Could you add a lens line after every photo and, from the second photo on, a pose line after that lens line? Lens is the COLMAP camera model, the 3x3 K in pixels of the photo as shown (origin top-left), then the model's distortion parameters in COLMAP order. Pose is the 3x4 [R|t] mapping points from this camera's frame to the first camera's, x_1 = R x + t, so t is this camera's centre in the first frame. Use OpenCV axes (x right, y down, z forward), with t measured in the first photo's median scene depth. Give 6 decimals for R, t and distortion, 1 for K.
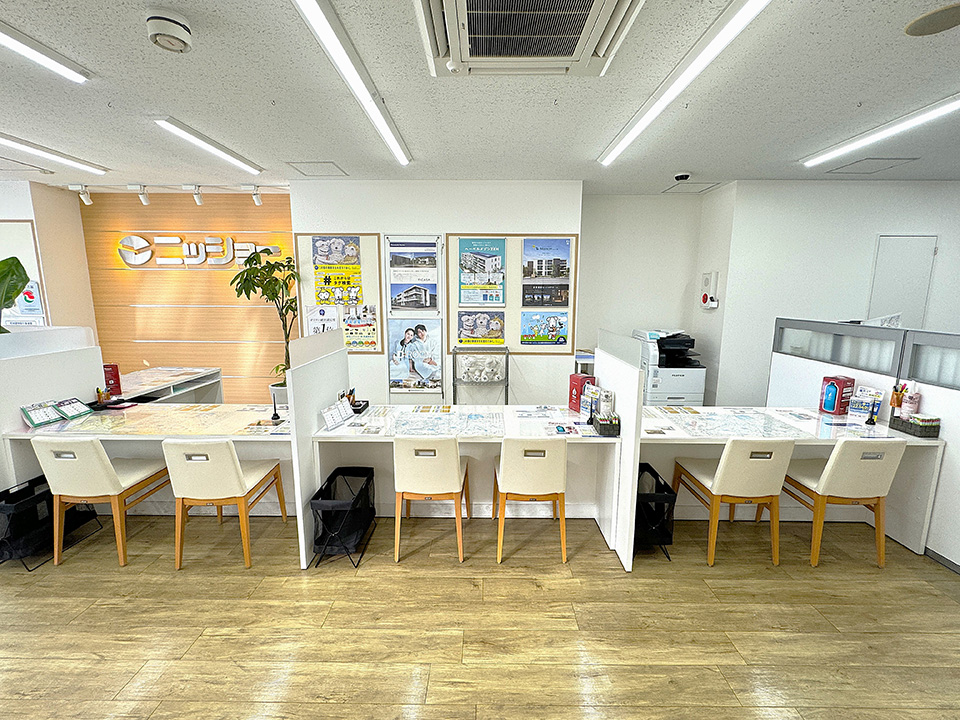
lens RADIAL K [[419.0, 0, 479.3], [0, 419.0, 360.2], [0, 0, 1]] dist [0.000841, 0.000191]
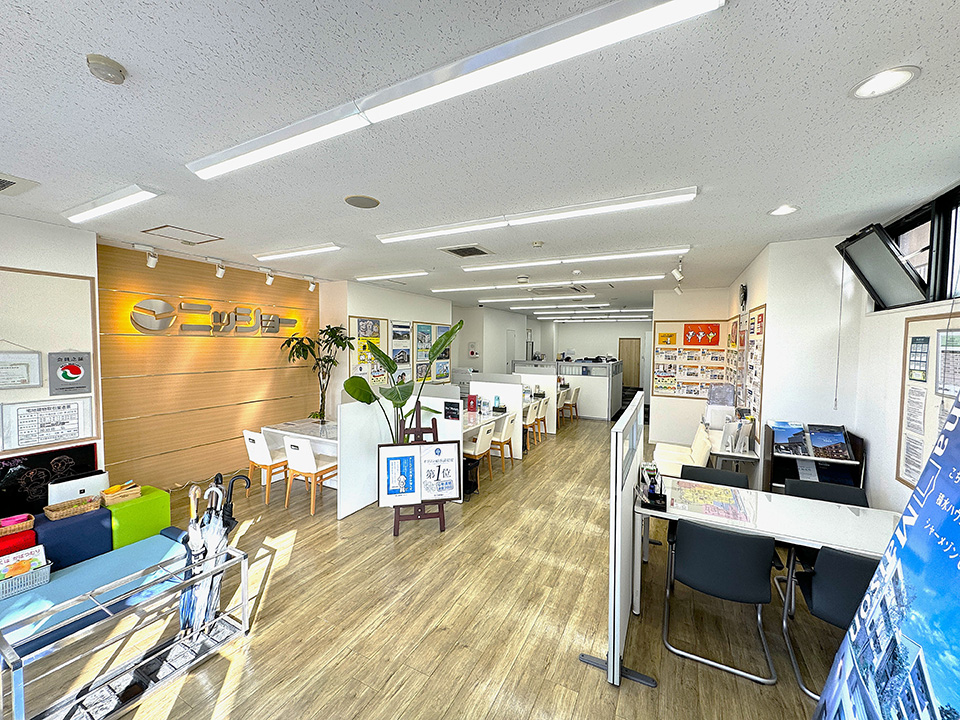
lens RADIAL K [[381.9, 0, 479.9], [0, 381.9, 359.8], [0, 0, 1]] dist [-0.000006, 0.000000]
pose [[0.450733, -0.038173, 0.891842, -1.412583], [0.132532, 0.990874, -0.024569, -0.058841], [-0.882766, 0.129272, 0.451679, 0.021290]]
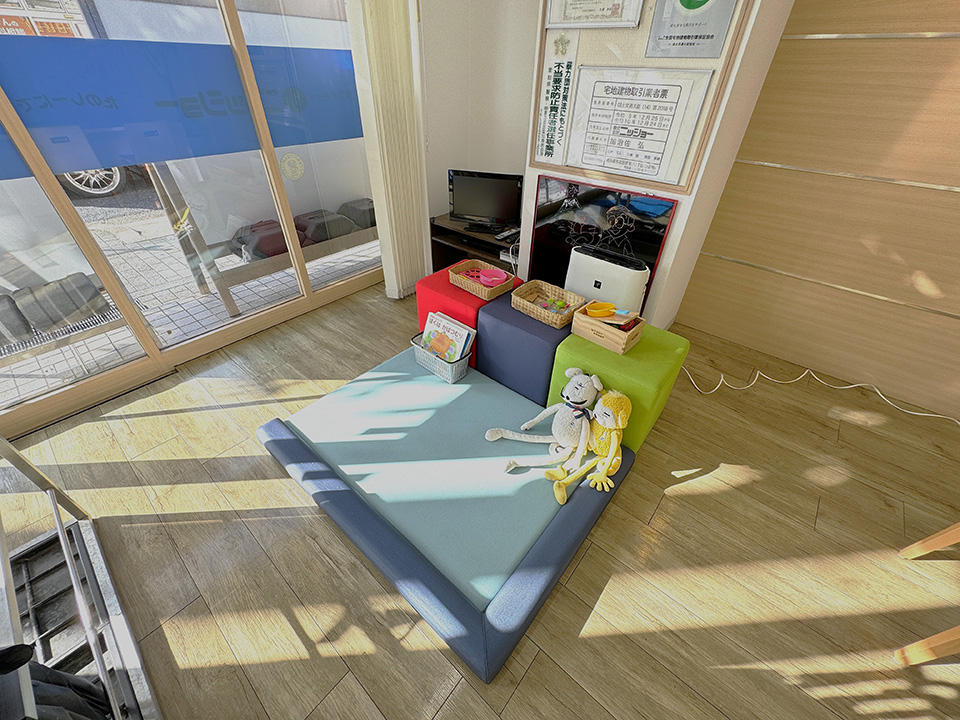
lens RADIAL K [[381.9, 0, 477.9], [0, 381.9, 359.4], [0, 0, 1]] dist [-0.000006, 0.000000]
pose [[0.762315, 0.398695, -0.509822, -0.990800], [-0.110262, 0.856215, 0.504715, -0.046277], [0.637745, -0.328538, 0.696667, 0.660910]]
